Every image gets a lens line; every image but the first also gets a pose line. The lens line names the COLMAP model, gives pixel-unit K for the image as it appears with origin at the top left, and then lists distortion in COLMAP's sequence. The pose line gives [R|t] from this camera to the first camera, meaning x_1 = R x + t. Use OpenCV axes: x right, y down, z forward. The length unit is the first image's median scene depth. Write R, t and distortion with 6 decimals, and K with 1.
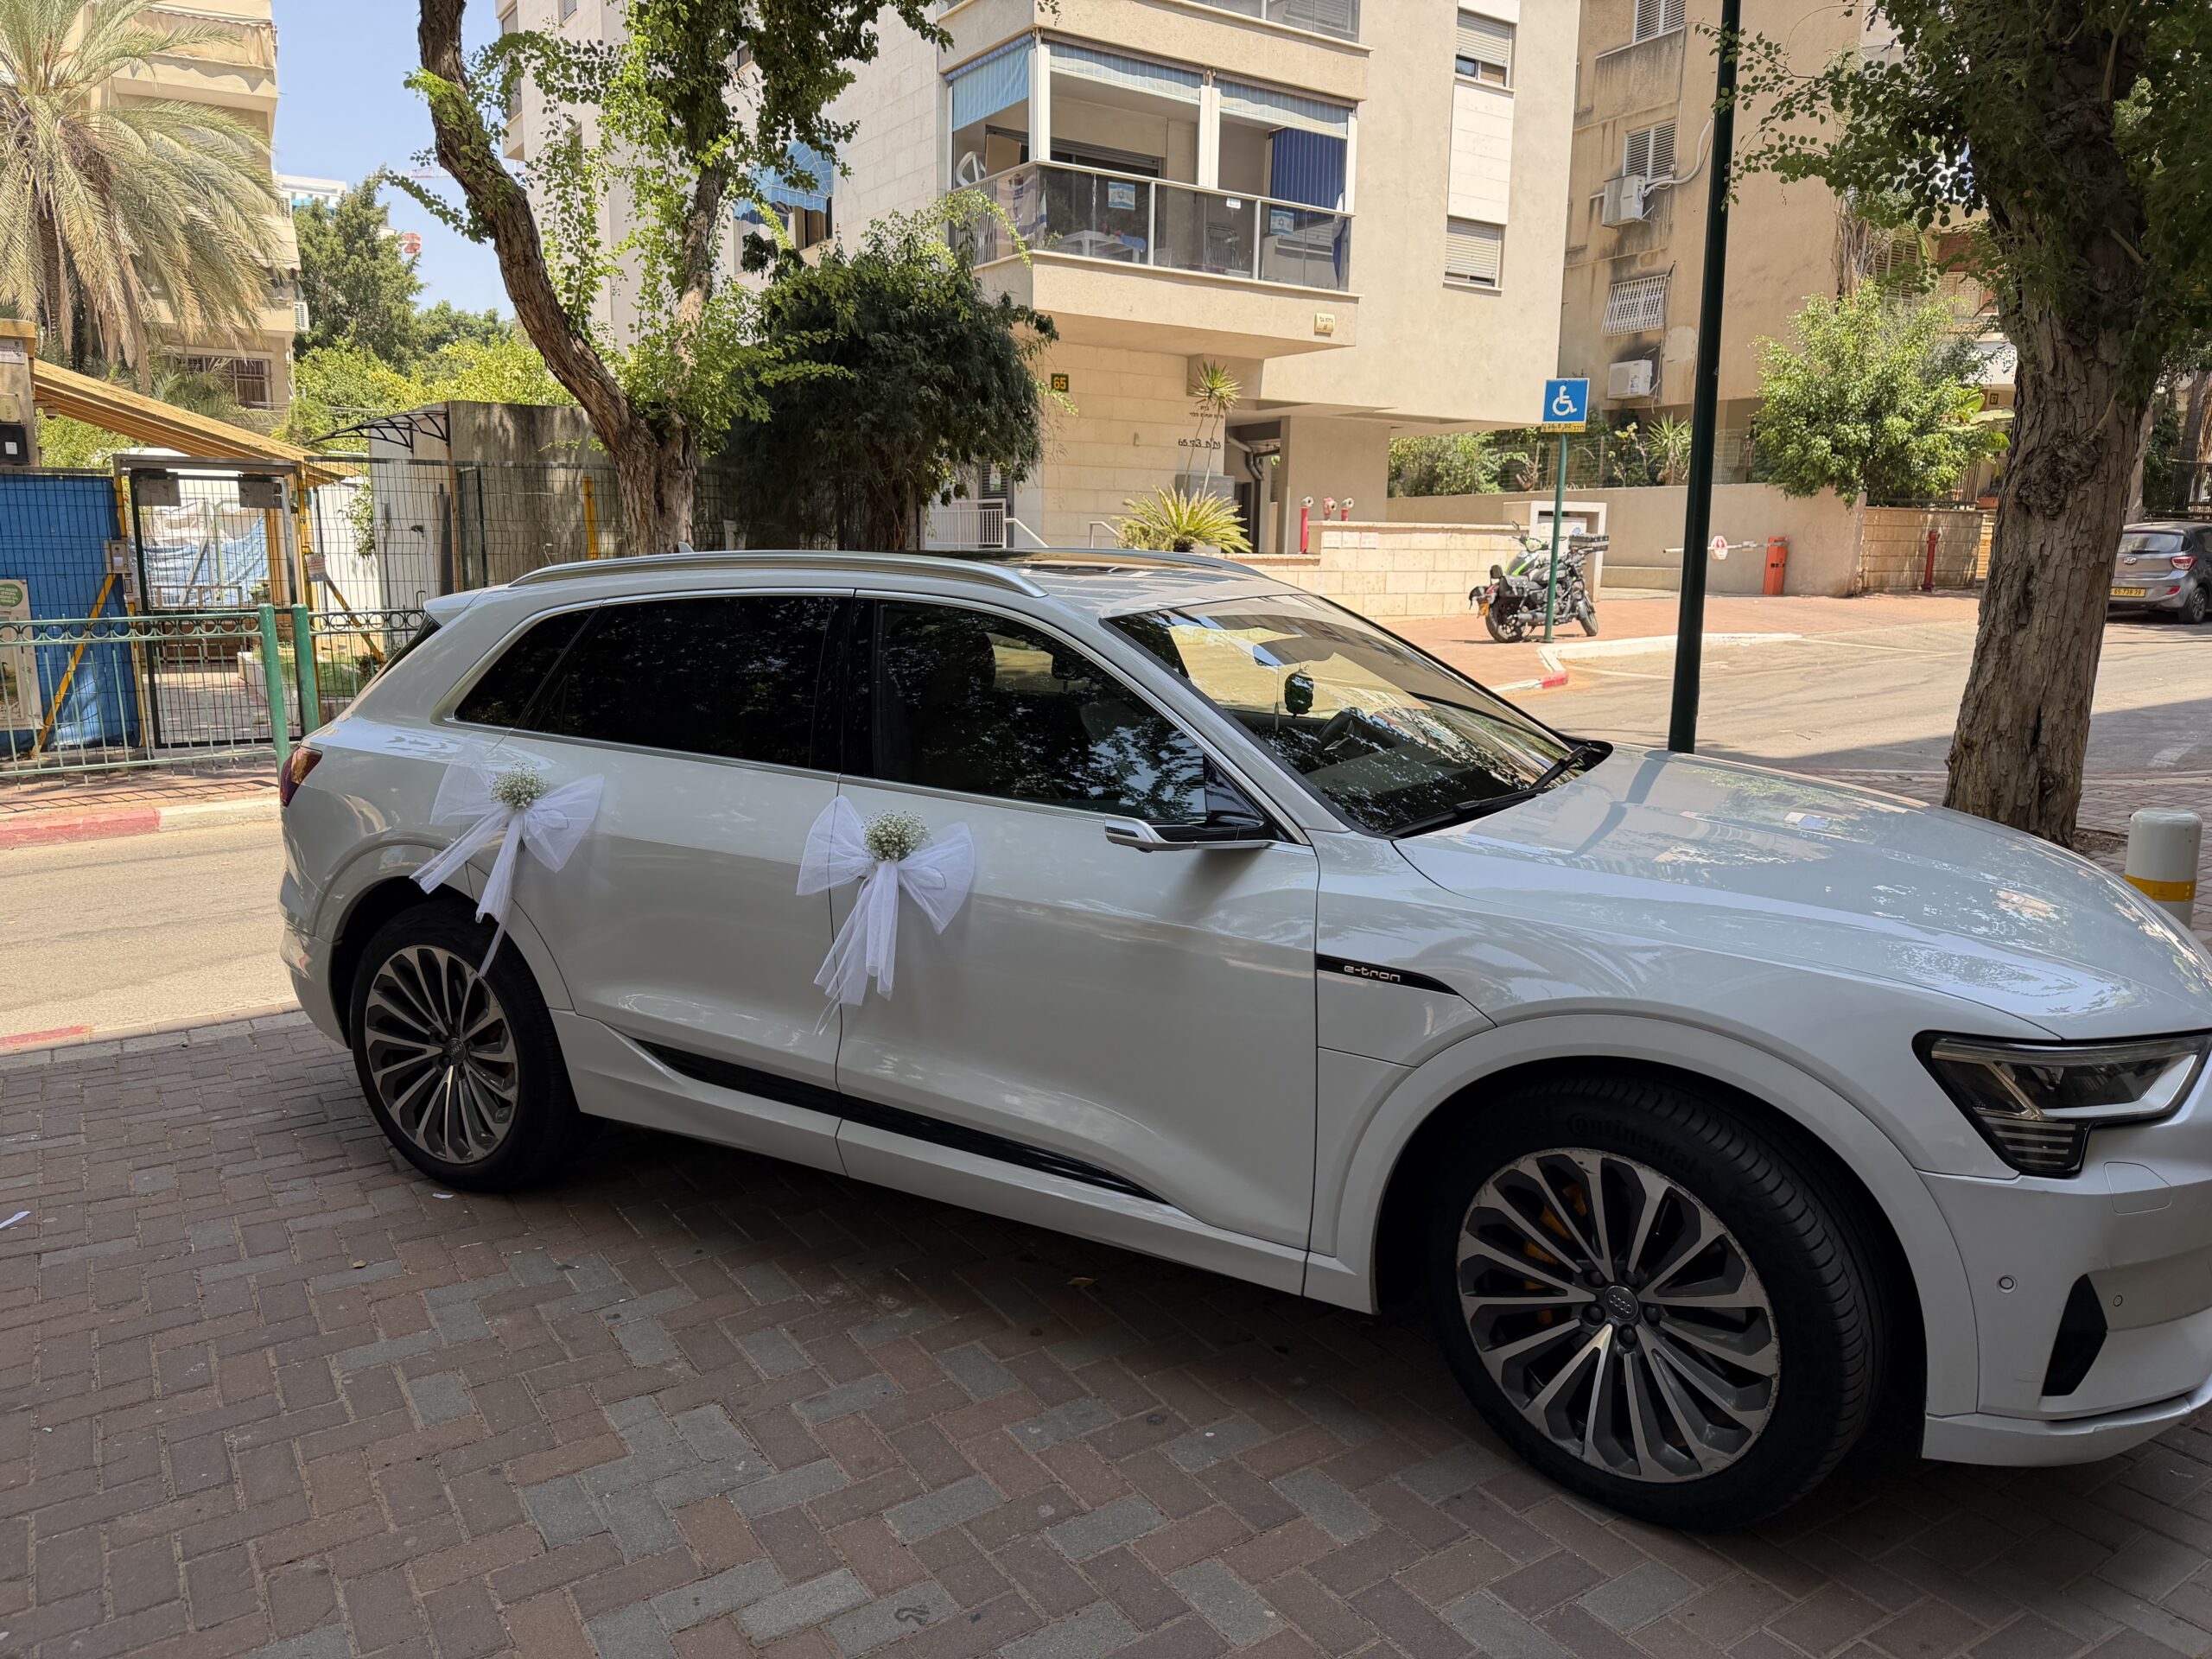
lens RADIAL K [[1538.5, 0, 1091.5], [0, 1538.5, 845.7], [0, 0, 1]] dist [0.045806, -0.069073]
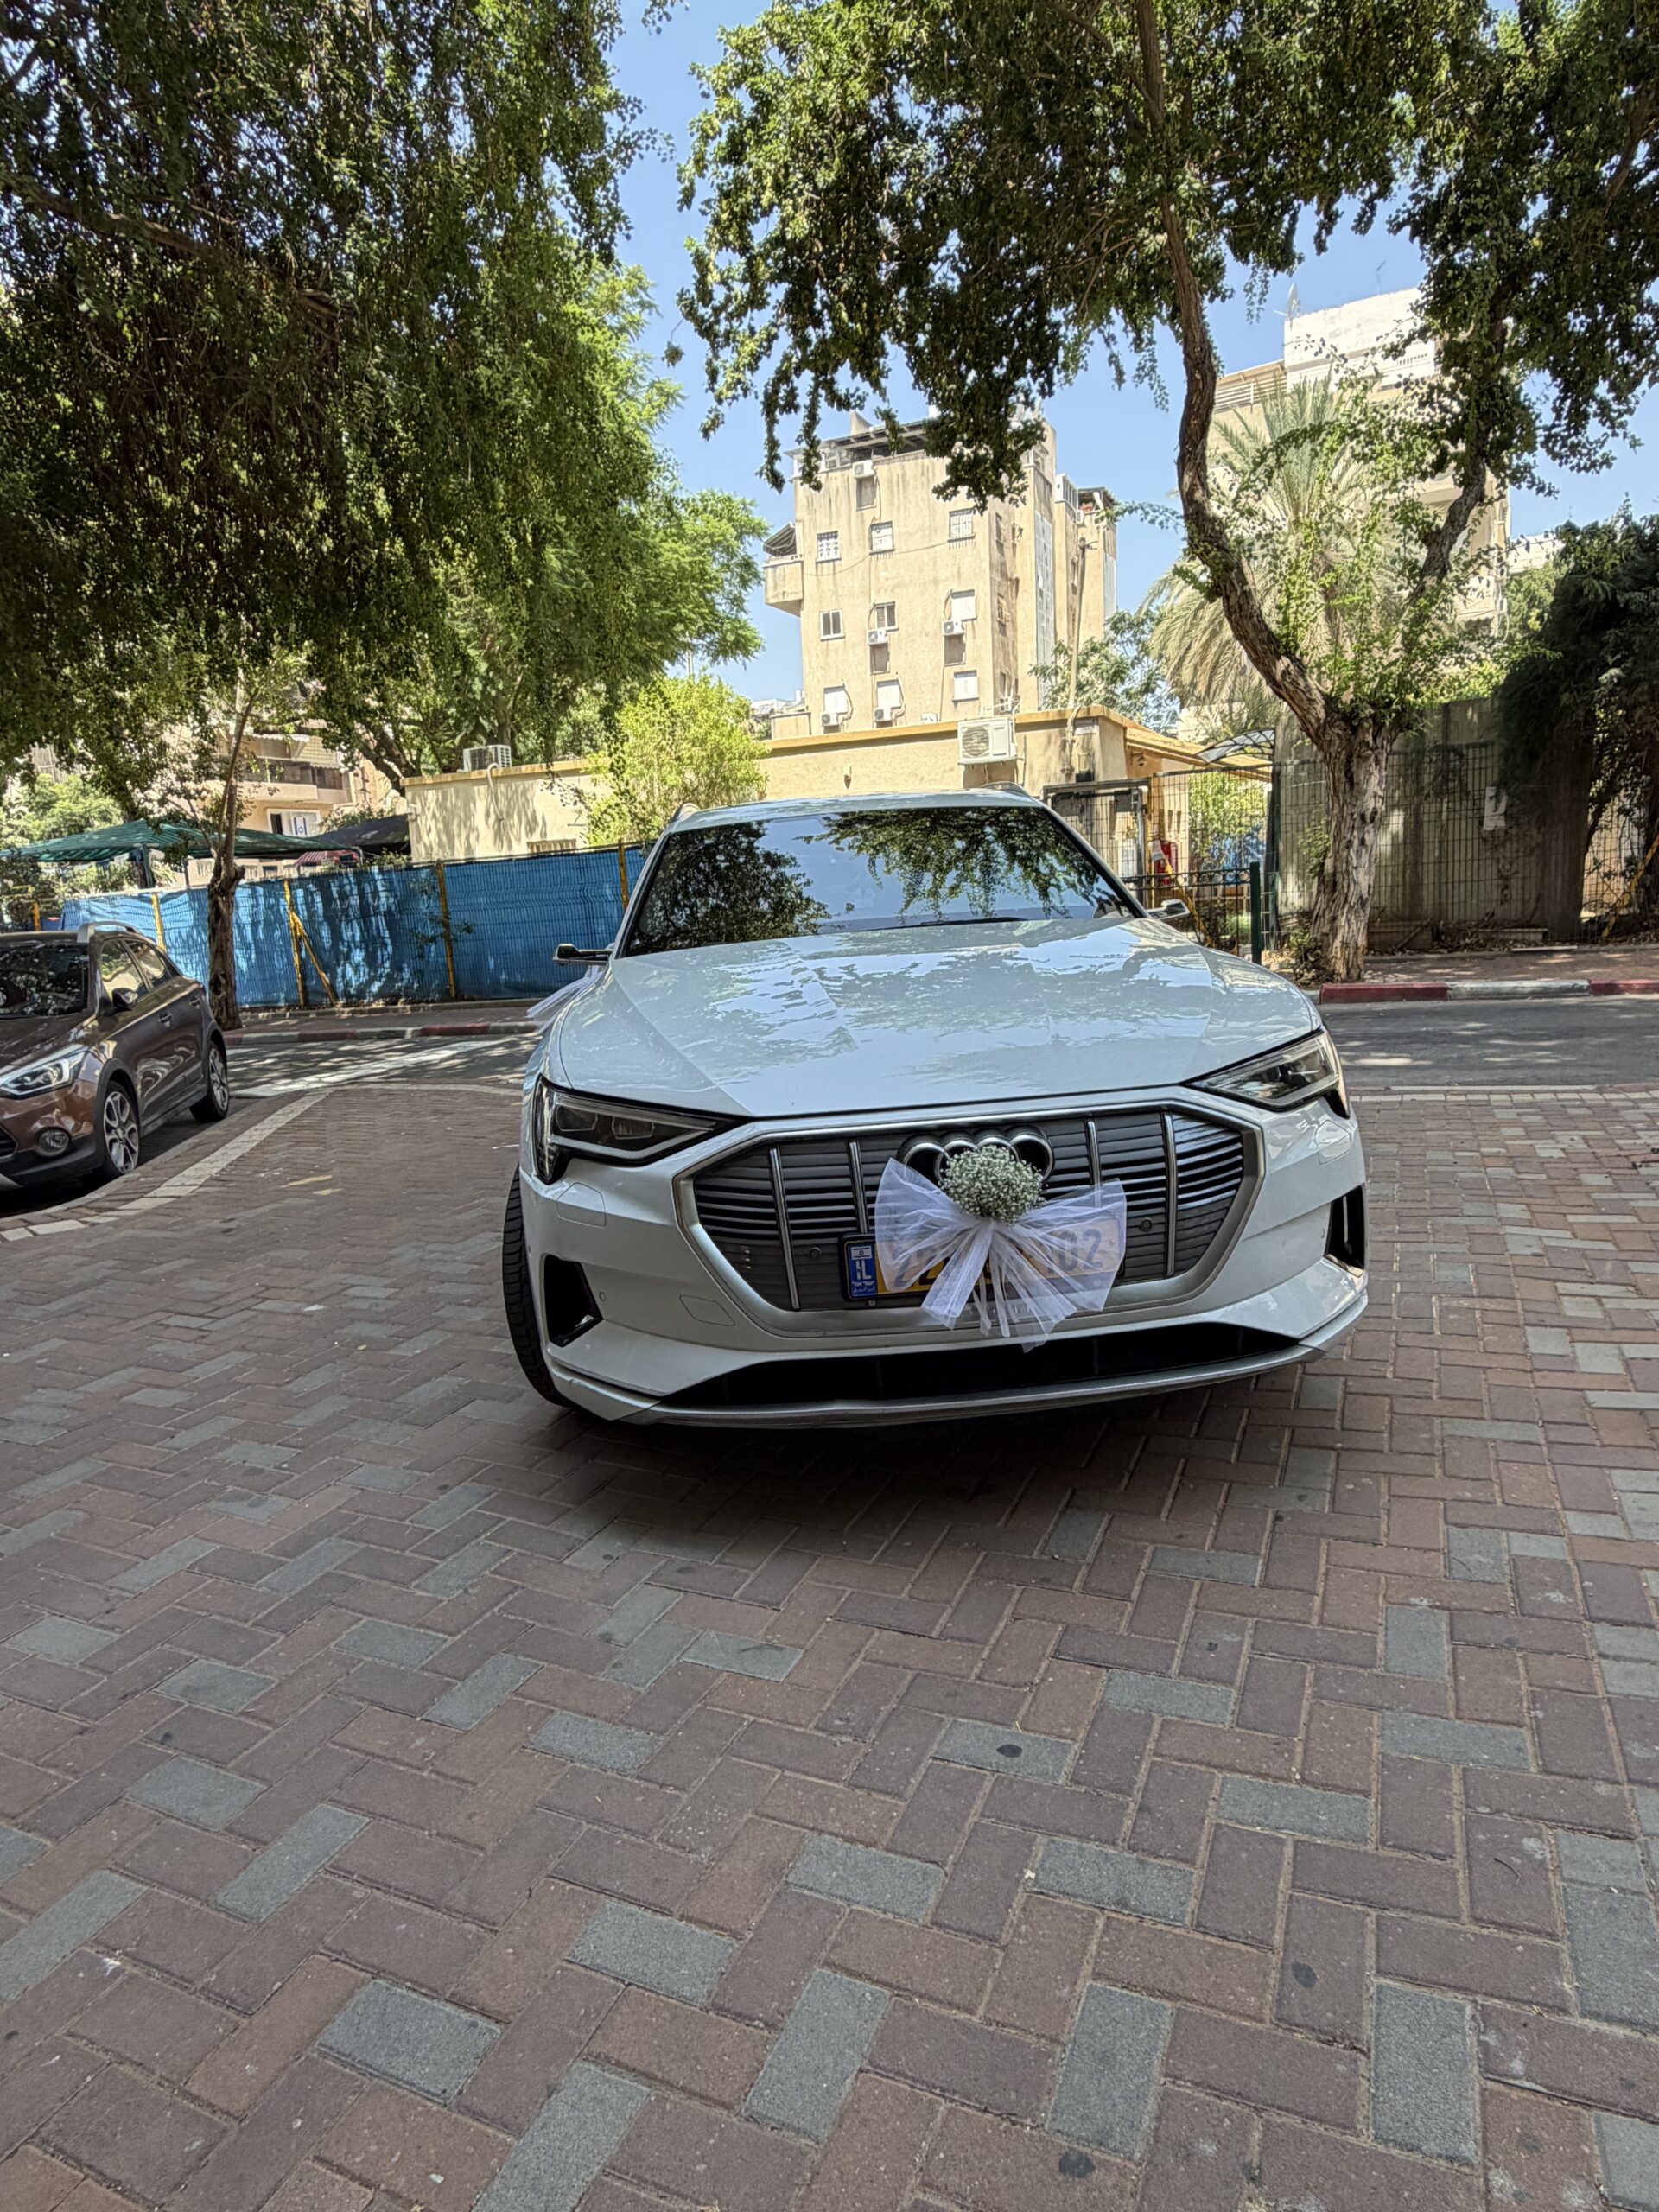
lens RADIAL K [[1235.5, 0, 838.2], [0, 1235.5, 1124.6], [0, 0, 1]] dist [-0.009569, -0.001755]
pose [[0.541180, 0.124523, -0.831636, 0.208490], [-0.098678, 0.991546, 0.084253, 0.005387], [0.835097, 0.036468, 0.548893, 0.075459]]
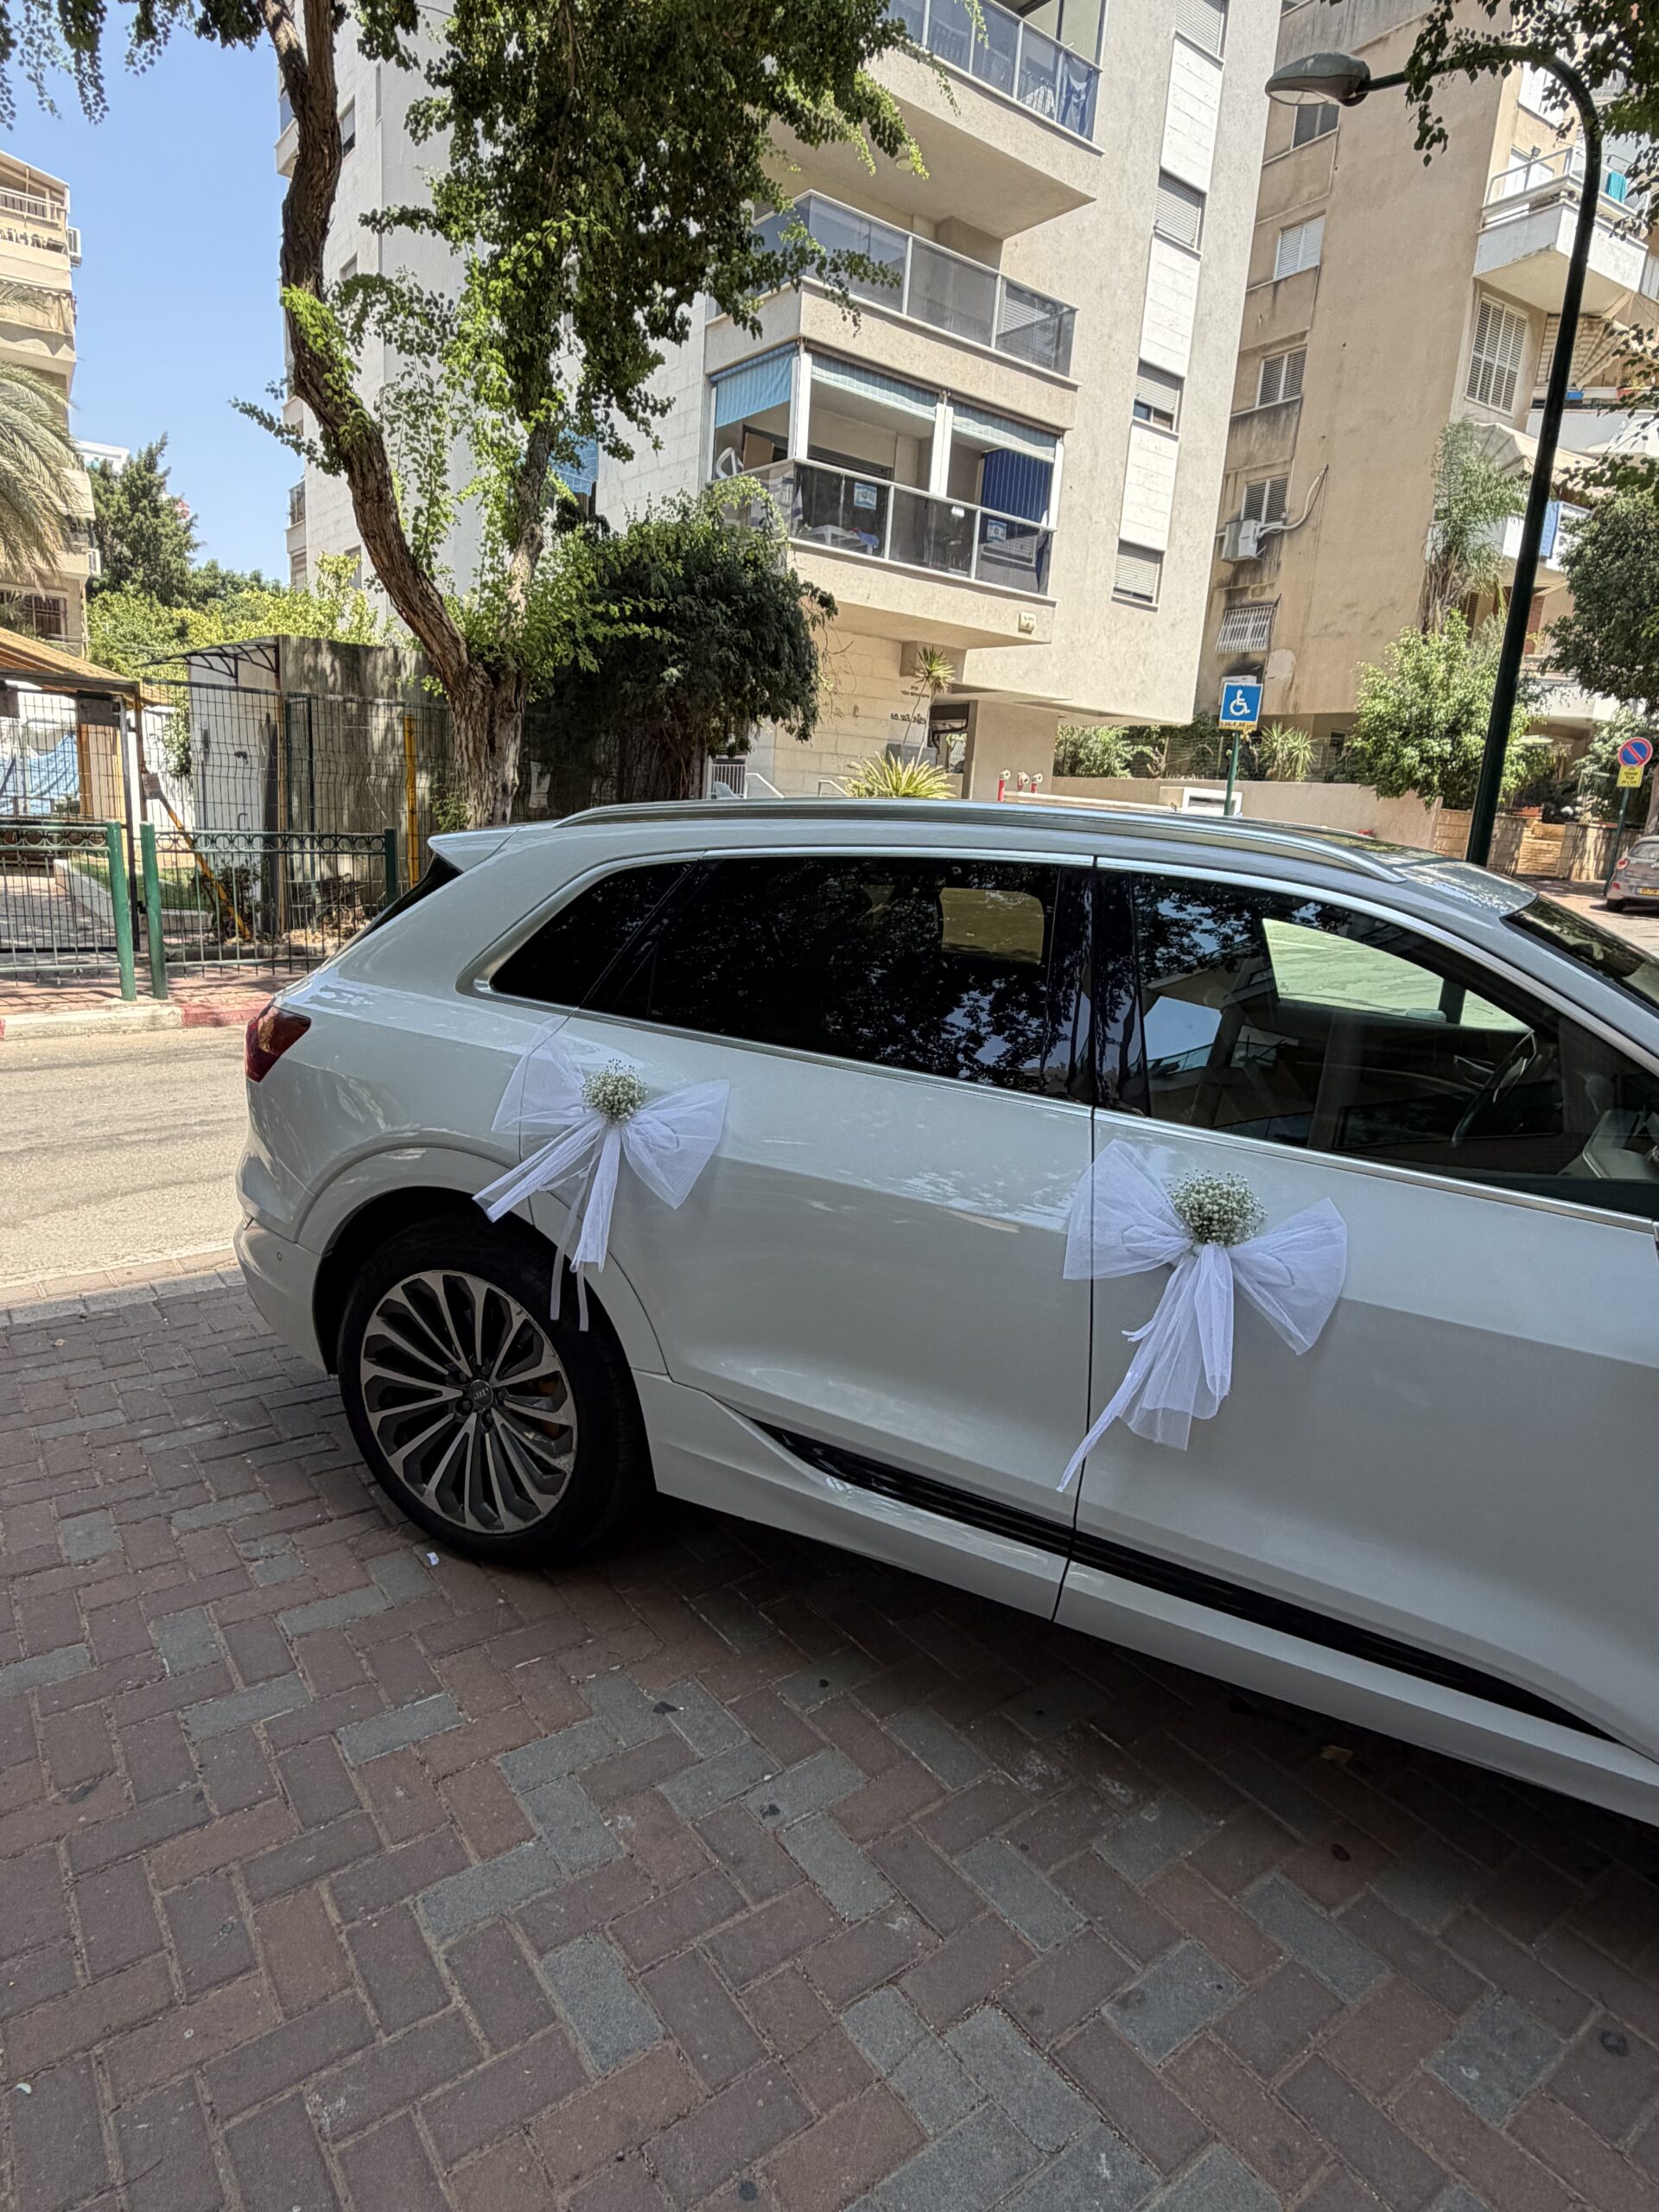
lens RADIAL K [[1244.3, 0, 829.5], [0, 1244.3, 1106.0], [0, 0, 1]] dist [0.003640, -0.003031]
pose [[0.996460, 0.039160, 0.074387, -0.060955], [-0.042528, 0.998116, 0.044235, -0.012513], [-0.072514, -0.047242, 0.996248, 0.073063]]
